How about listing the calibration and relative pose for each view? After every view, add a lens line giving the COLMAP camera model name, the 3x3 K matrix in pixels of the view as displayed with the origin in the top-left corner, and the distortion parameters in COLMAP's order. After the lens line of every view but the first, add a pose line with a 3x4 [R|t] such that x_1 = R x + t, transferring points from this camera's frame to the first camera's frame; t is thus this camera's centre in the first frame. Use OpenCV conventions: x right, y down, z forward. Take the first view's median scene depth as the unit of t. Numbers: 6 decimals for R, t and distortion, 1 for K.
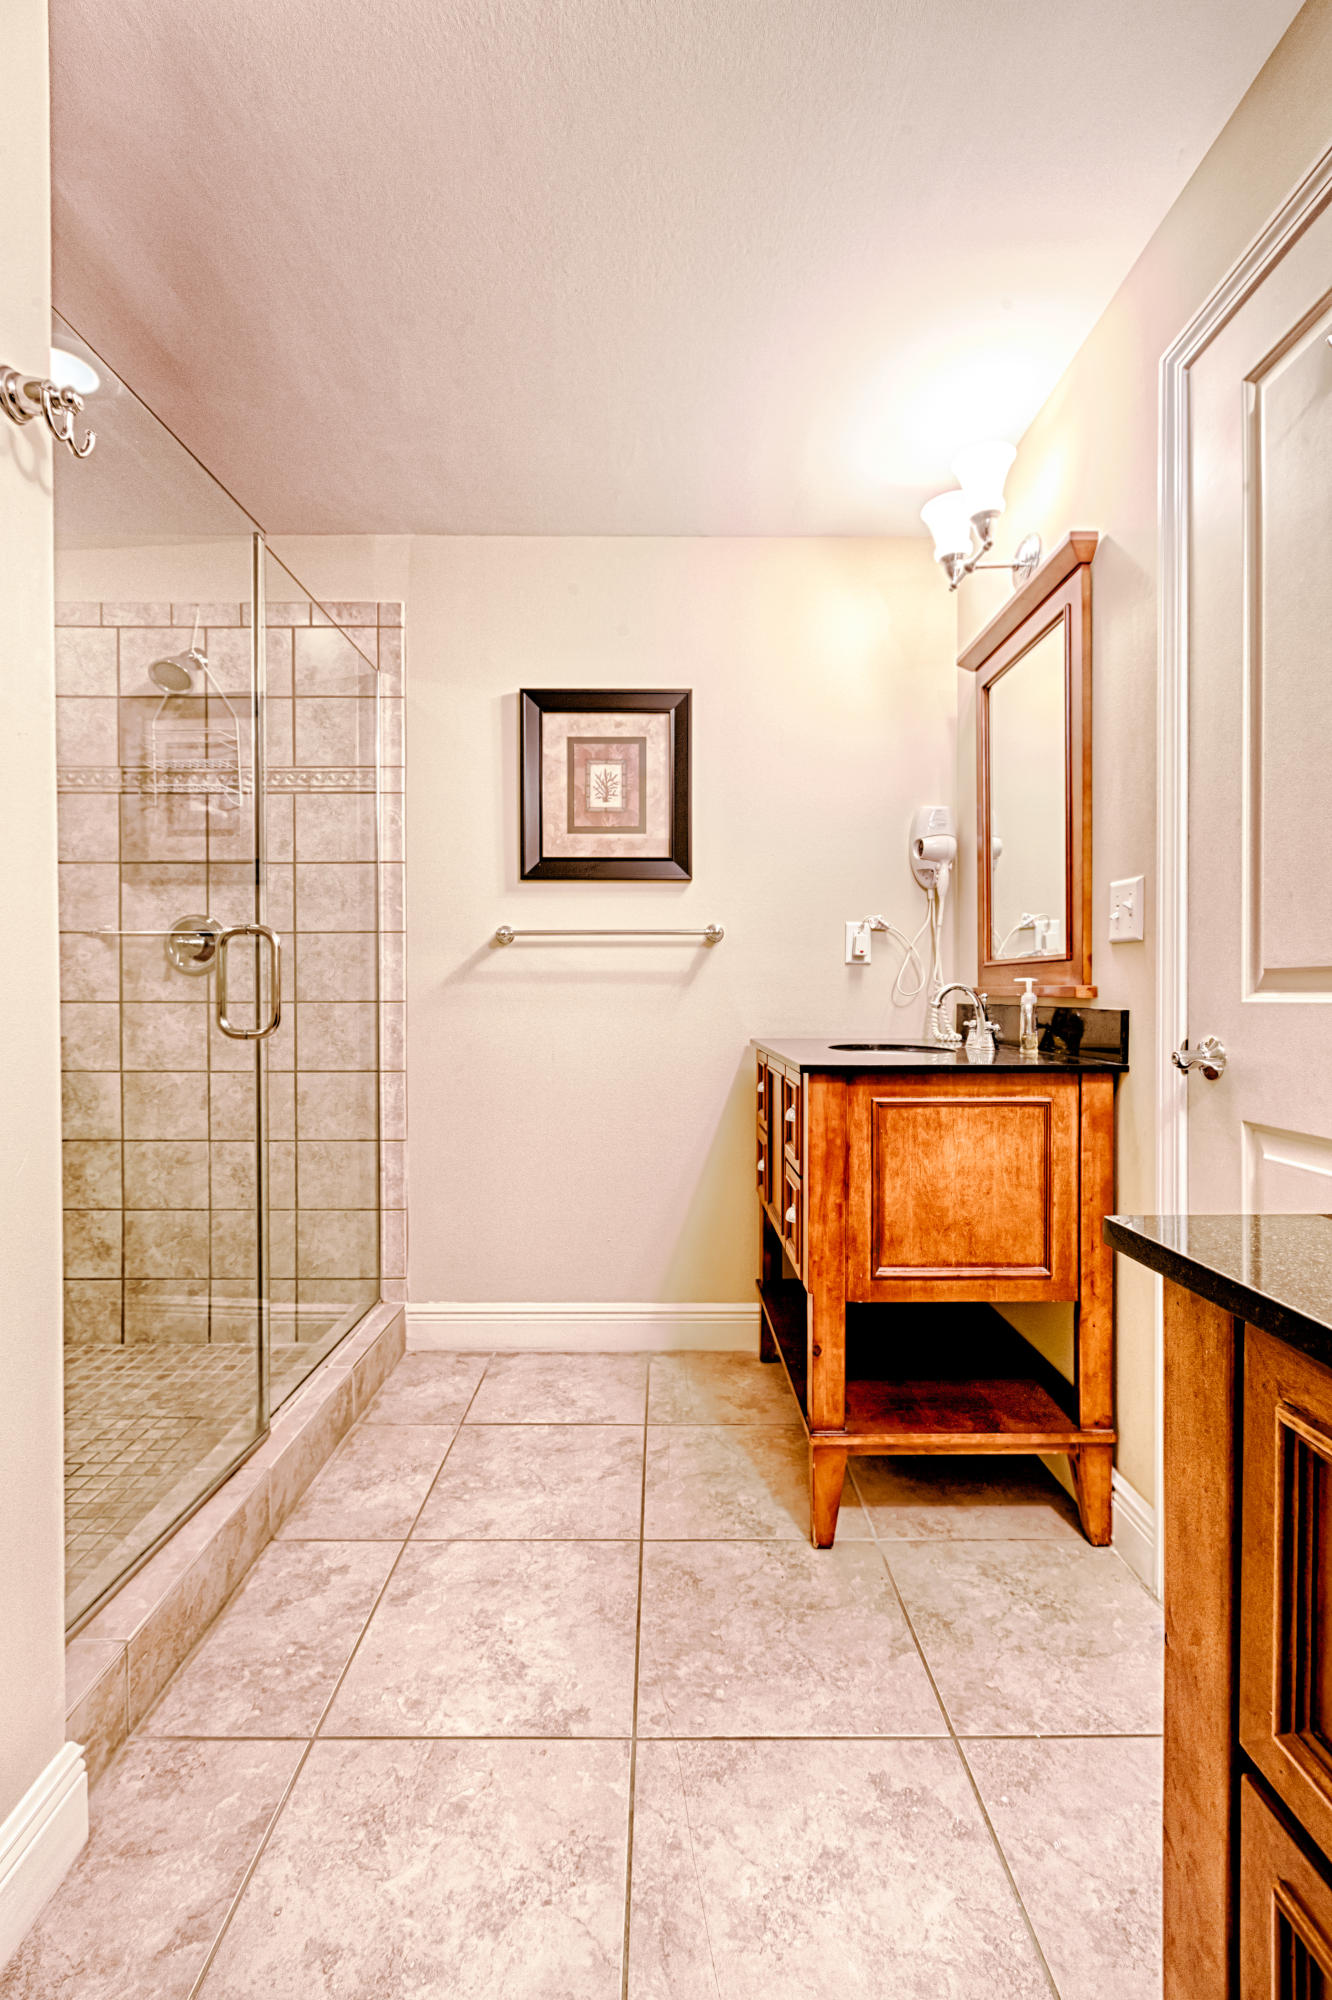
lens RADIAL K [[933.2, 0, 659.1], [0, 933.2, 995.0], [0, 0, 1]] dist [-0.000255, -0.000574]
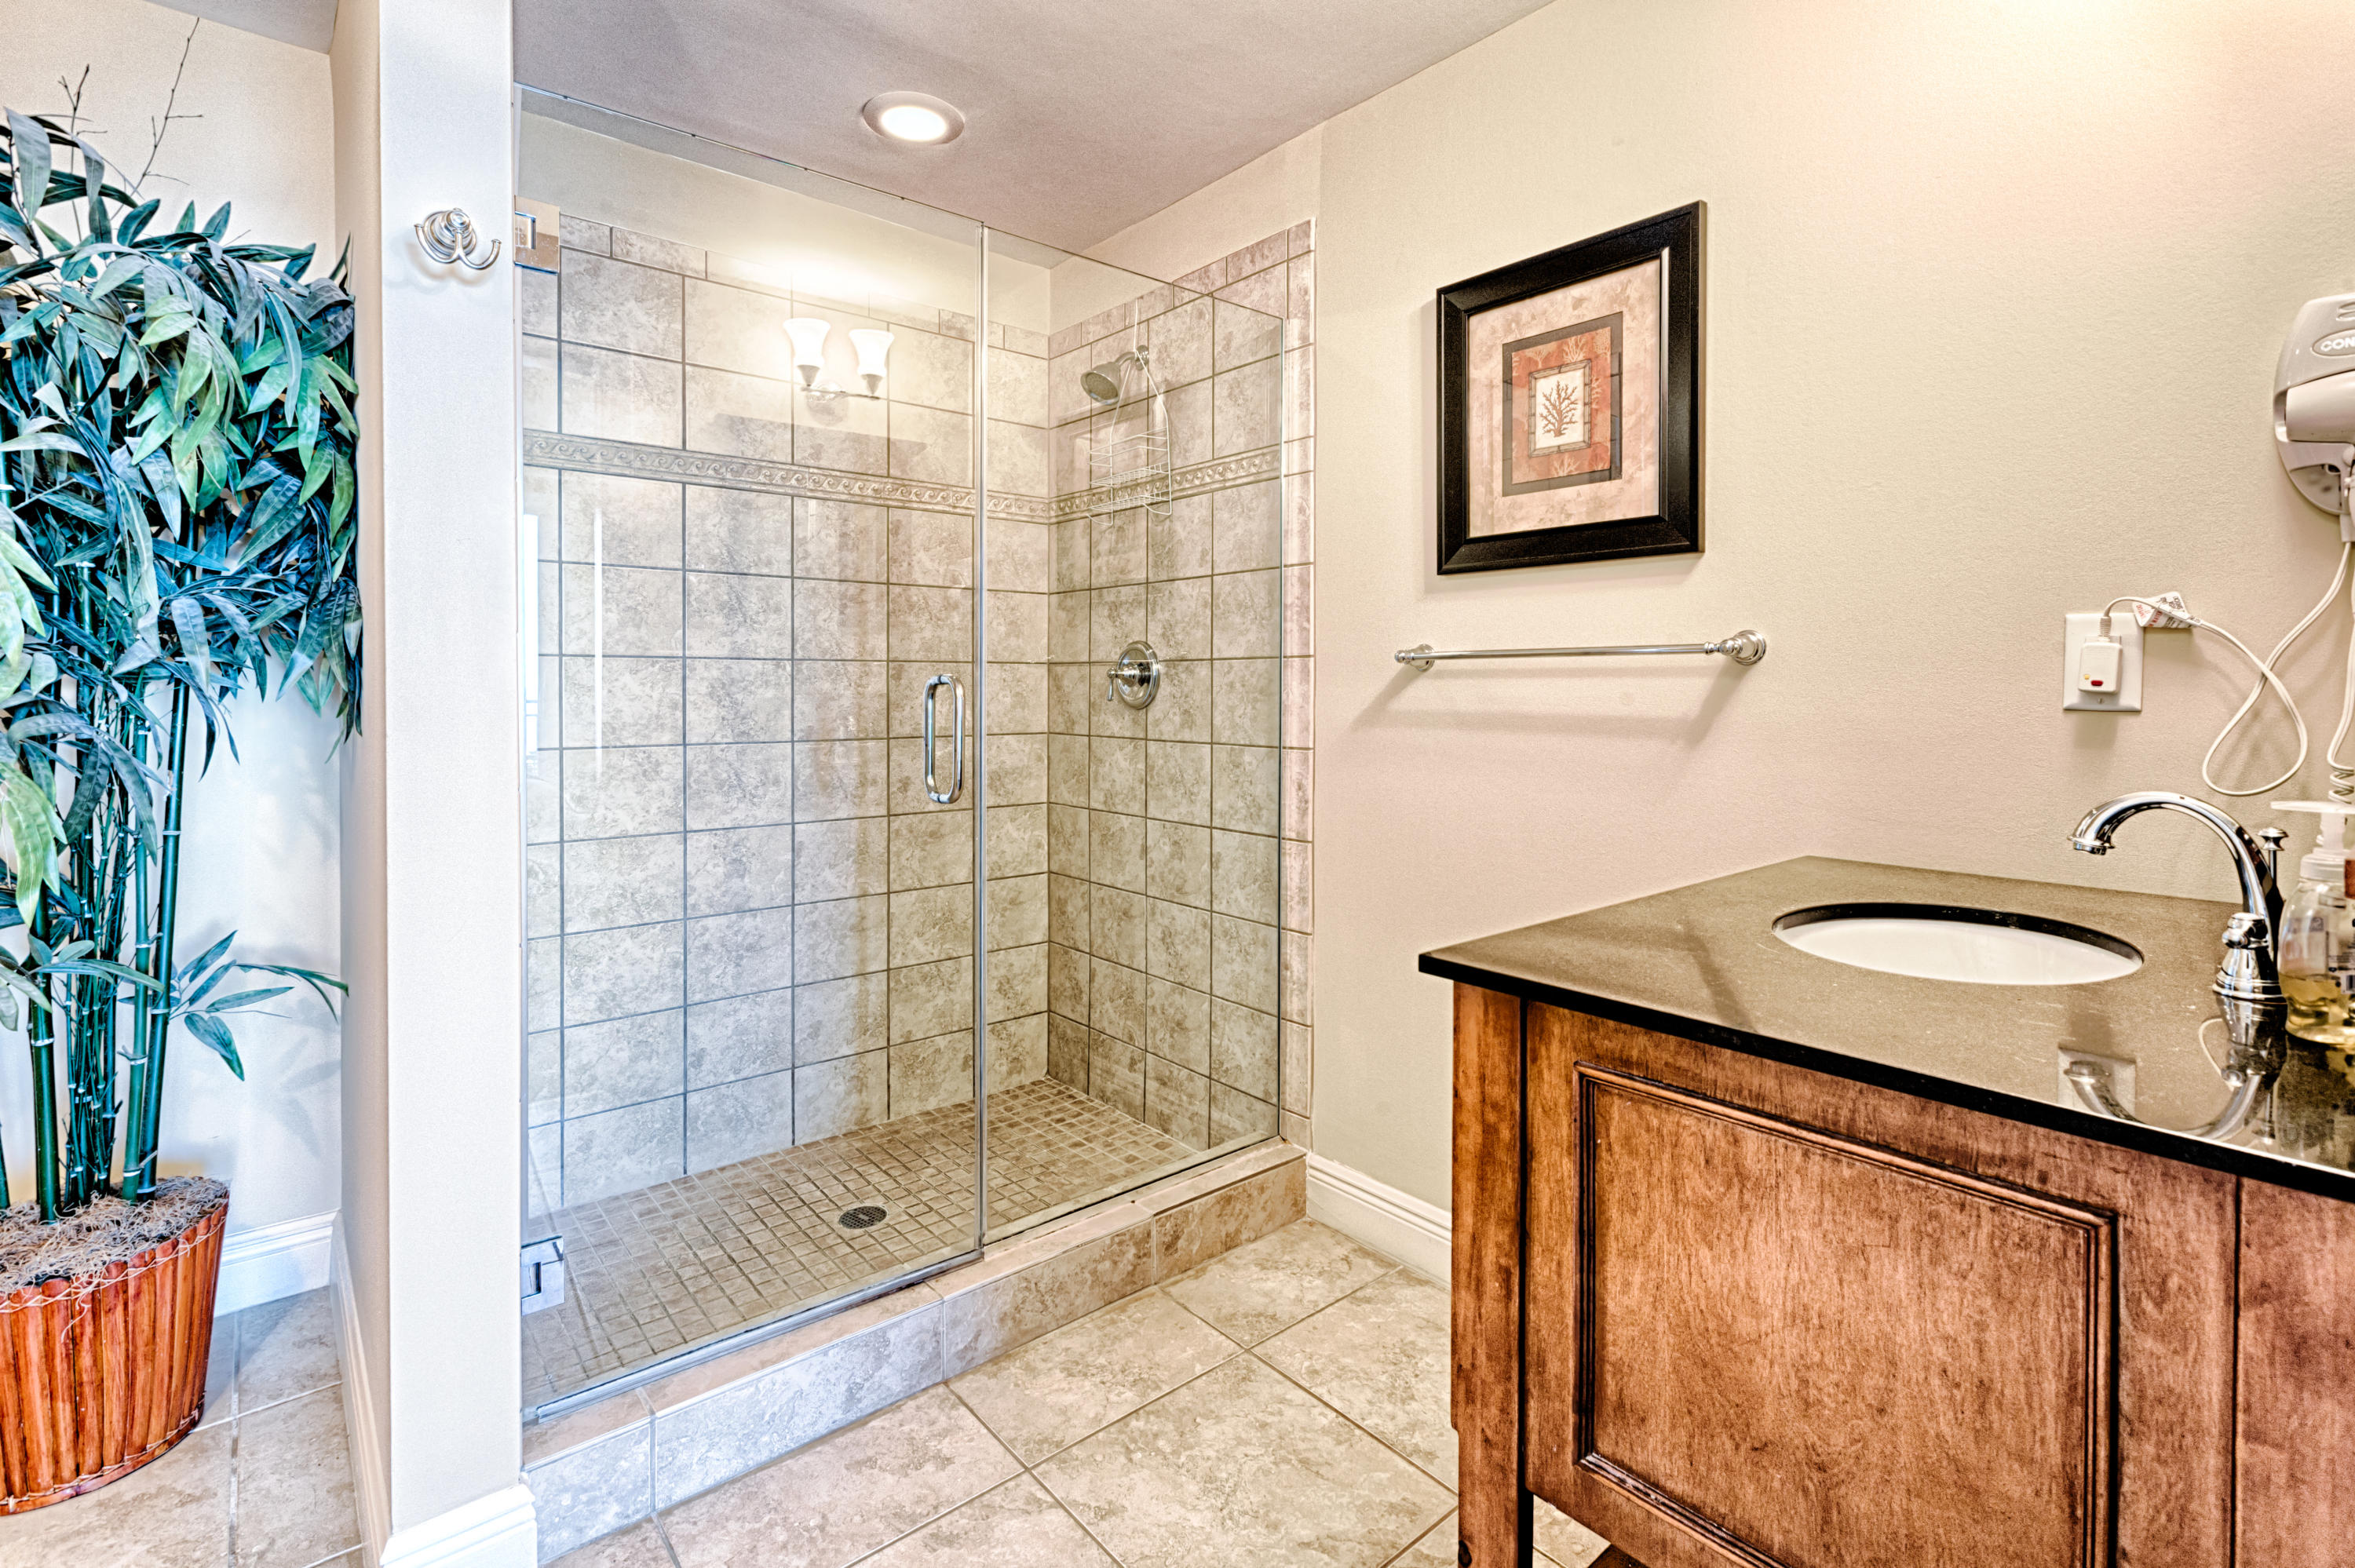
lens RADIAL K [[1098.7, 0, 1088.1], [0, 1098.7, 690.0], [0, 0, 1]] dist [-0.000255, -0.000574]
pose [[0.617992, 0.002368, -0.786181, 0.316993], [-0.003298, 0.999994, 0.000419, -0.041078], [0.786178, 0.002334, 0.617996, 0.319095]]
